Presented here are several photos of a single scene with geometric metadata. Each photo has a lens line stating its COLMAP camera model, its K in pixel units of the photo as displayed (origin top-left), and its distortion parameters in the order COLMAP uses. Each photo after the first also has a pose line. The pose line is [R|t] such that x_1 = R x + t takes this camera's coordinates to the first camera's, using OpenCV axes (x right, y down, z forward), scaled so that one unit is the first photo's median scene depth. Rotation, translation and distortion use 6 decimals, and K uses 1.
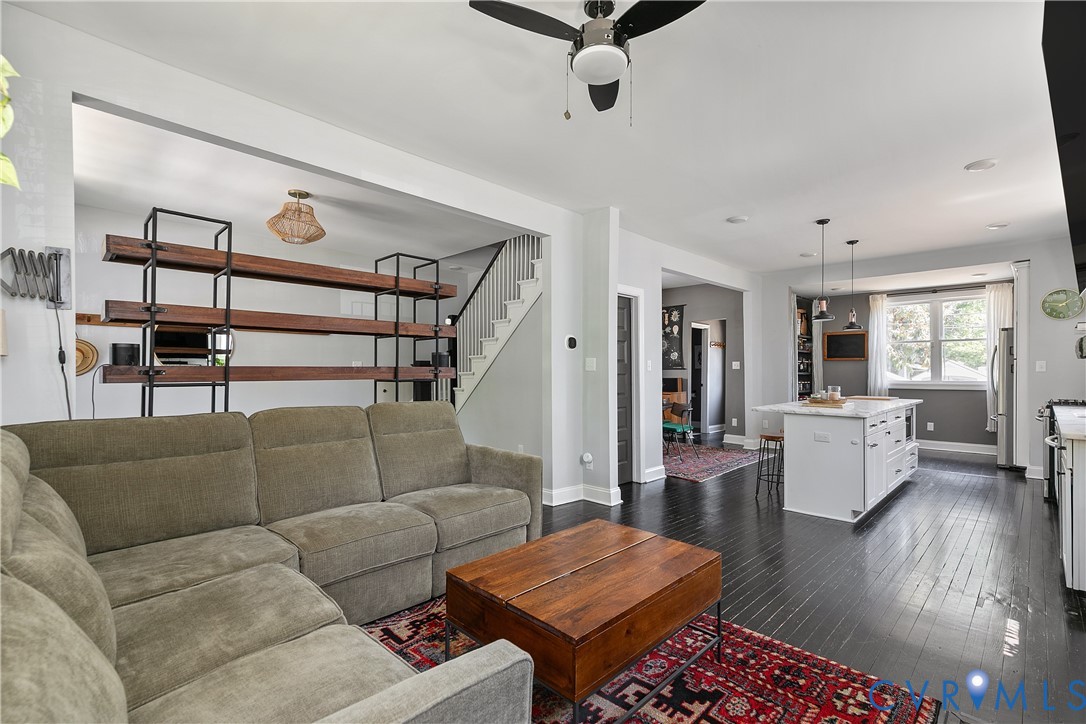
lens RADIAL K [[495.3, 0, 544.7], [0, 495.3, 367.7], [0, 0, 1]] dist [0.005990, -0.002264]
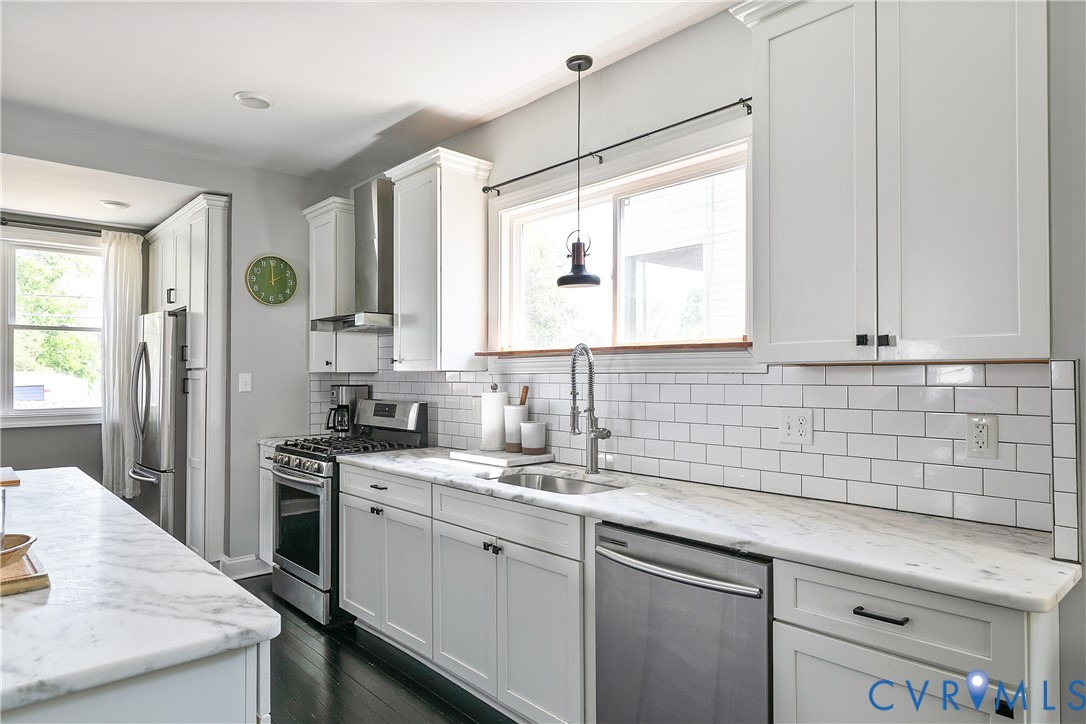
lens RADIAL K [[657.3, 0, 543.5], [0, 657.3, 366.4], [0, 0, 1]] dist [0.004990, -0.002896]
pose [[0.052981, 0.012626, 0.998516, 0.188662], [-0.005597, 0.999908, -0.012347, -0.010440], [-0.998580, -0.004935, 0.053047, 0.463830]]
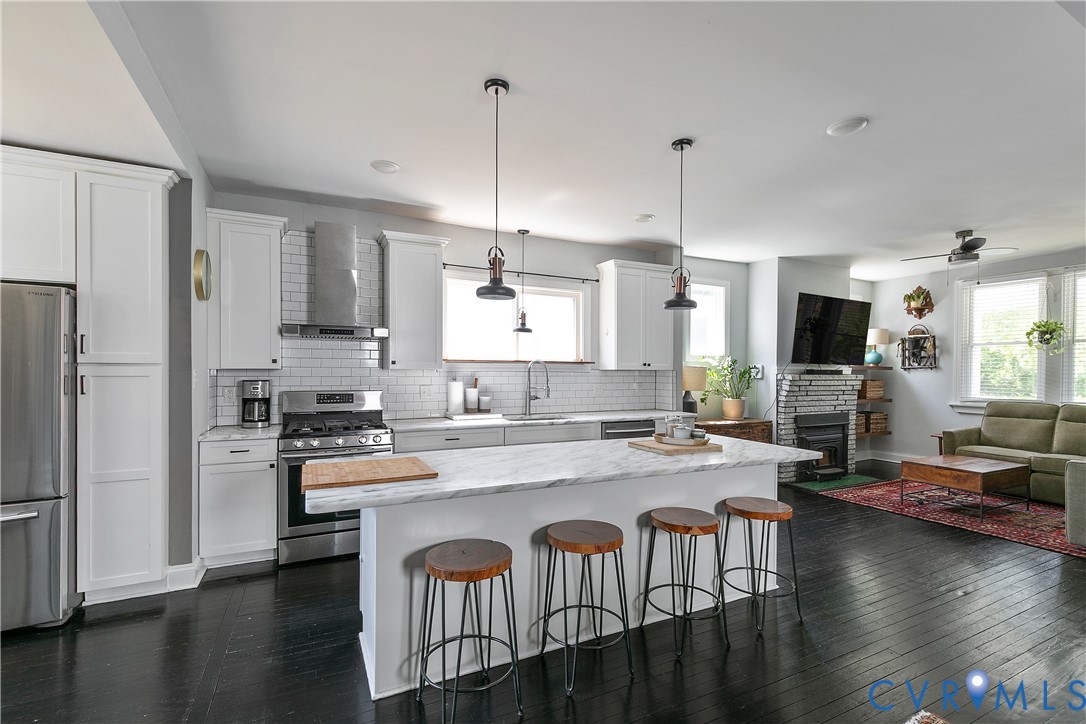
lens RADIAL K [[495.3, 0, 537.5], [0, 495.3, 373.4], [0, 0, 1]] dist [0.005990, -0.002264]
pose [[-0.947356, -0.008392, 0.320073, 0.354648], [-0.009027, 0.999959, -0.000502, -0.009024], [-0.320056, -0.003365, -0.947393, 1.082022]]
